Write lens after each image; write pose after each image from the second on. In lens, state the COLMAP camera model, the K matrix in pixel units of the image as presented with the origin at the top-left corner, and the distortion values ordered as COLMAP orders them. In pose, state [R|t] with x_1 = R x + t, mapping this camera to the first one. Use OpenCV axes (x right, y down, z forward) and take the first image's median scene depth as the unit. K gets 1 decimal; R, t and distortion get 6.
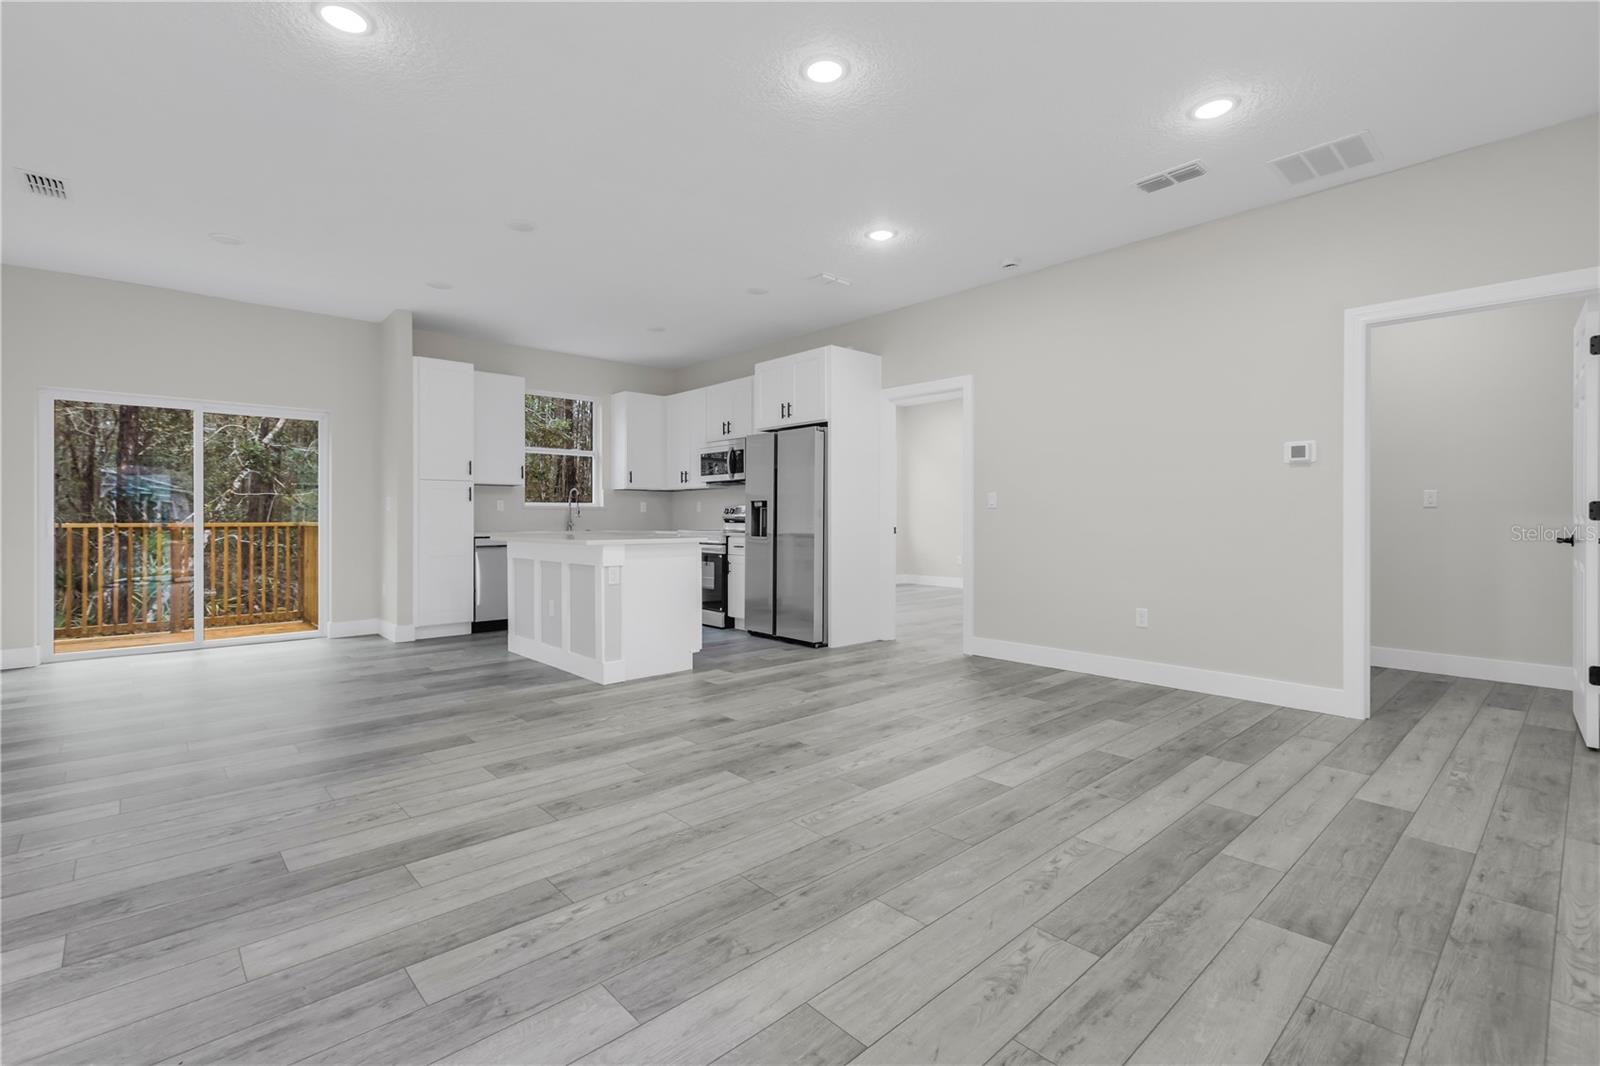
lens RADIAL K [[716.5, 0, 791.6], [0, 716.5, 520.8], [0, 0, 1]] dist [0.002914, -0.000506]
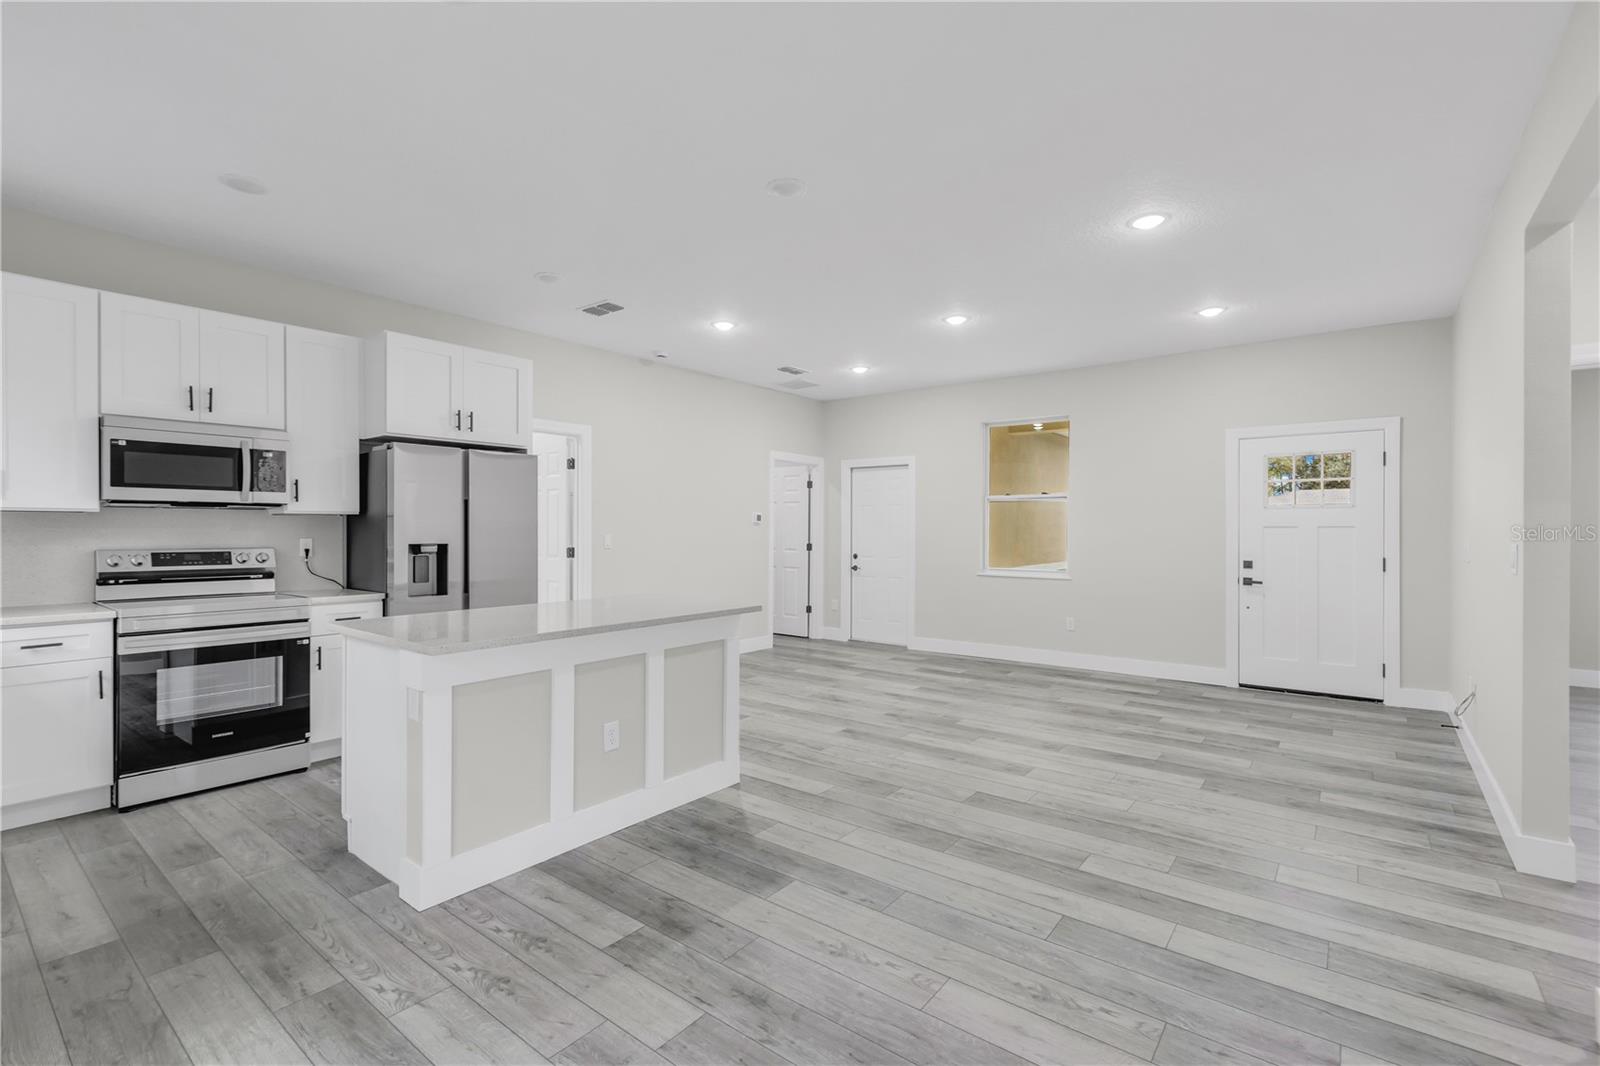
lens RADIAL K [[716.5, 0, 786.2], [0, 716.5, 534.1], [0, 0, 1]] dist [0.002914, -0.000506]
pose [[-0.152336, -0.005107, 0.988316, -1.444556], [0.003989, 0.999975, 0.005782, -0.074131], [-0.988321, 0.004823, -0.152312, 1.449421]]
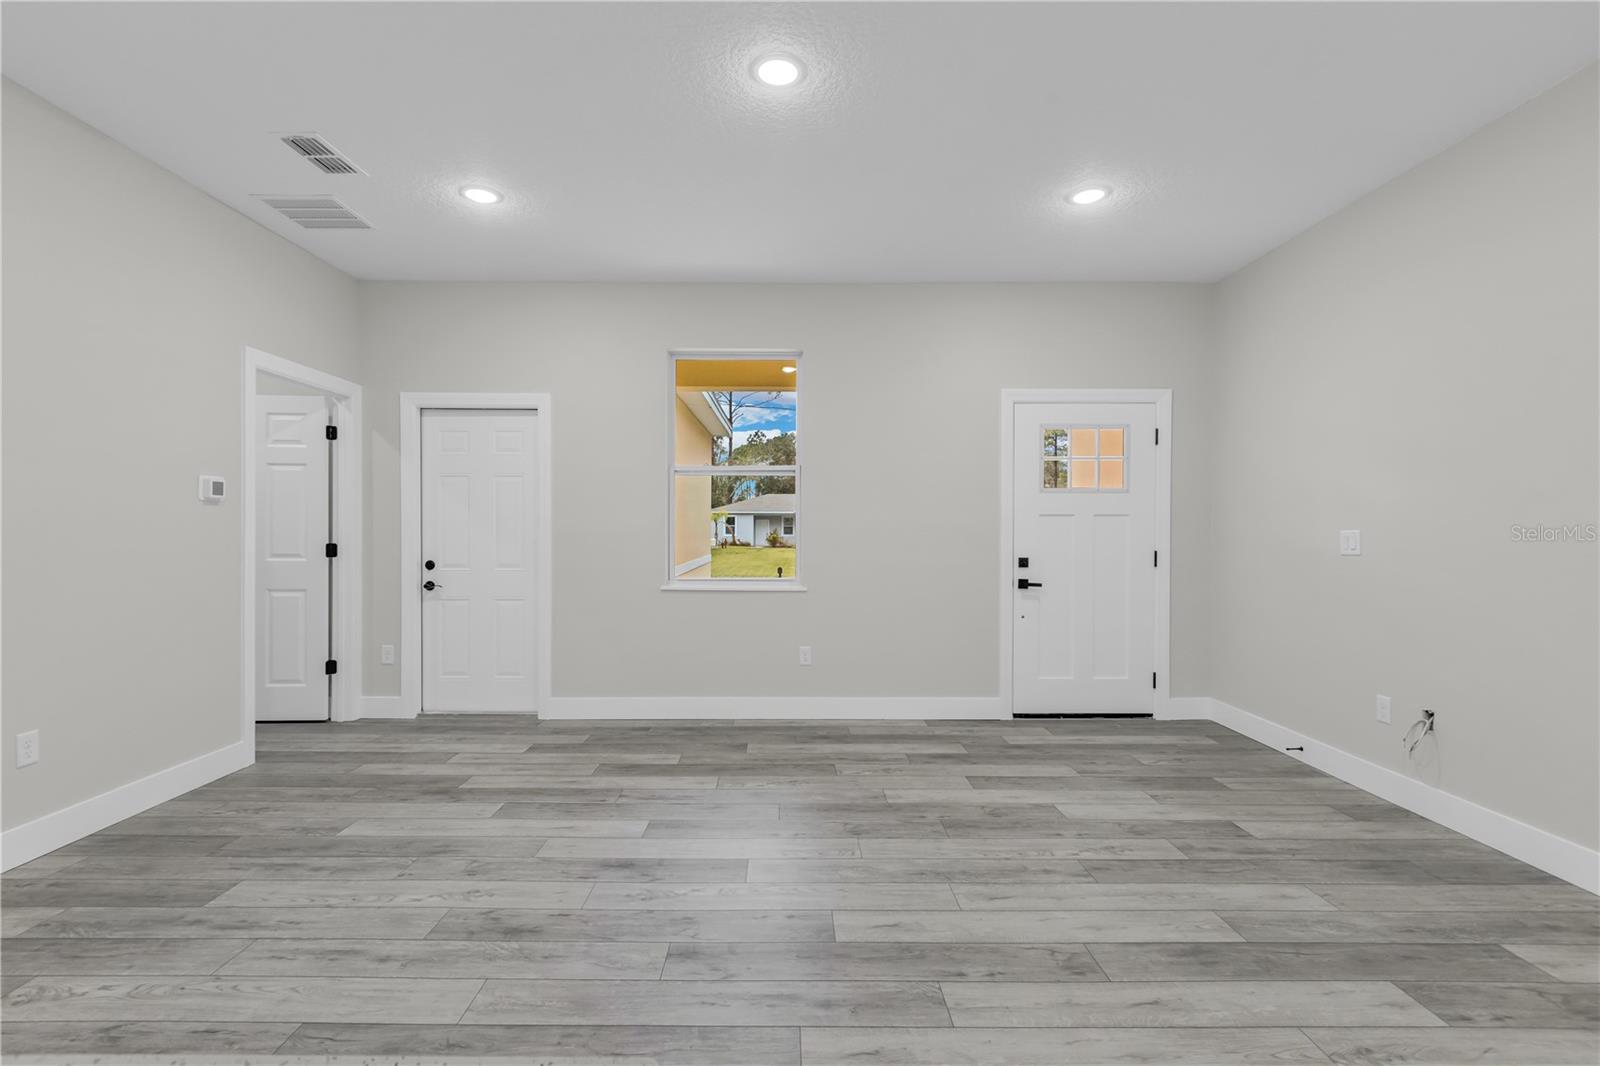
lens RADIAL K [[716.5, 0, 788.2], [0, 716.5, 534.8], [0, 0, 1]] dist [0.002914, -0.000506]
pose [[-0.738489, -0.006932, 0.674230, -0.479521], [0.002350, 0.999915, 0.012855, -0.057736], [-0.674261, 0.011078, -0.738410, 1.398637]]
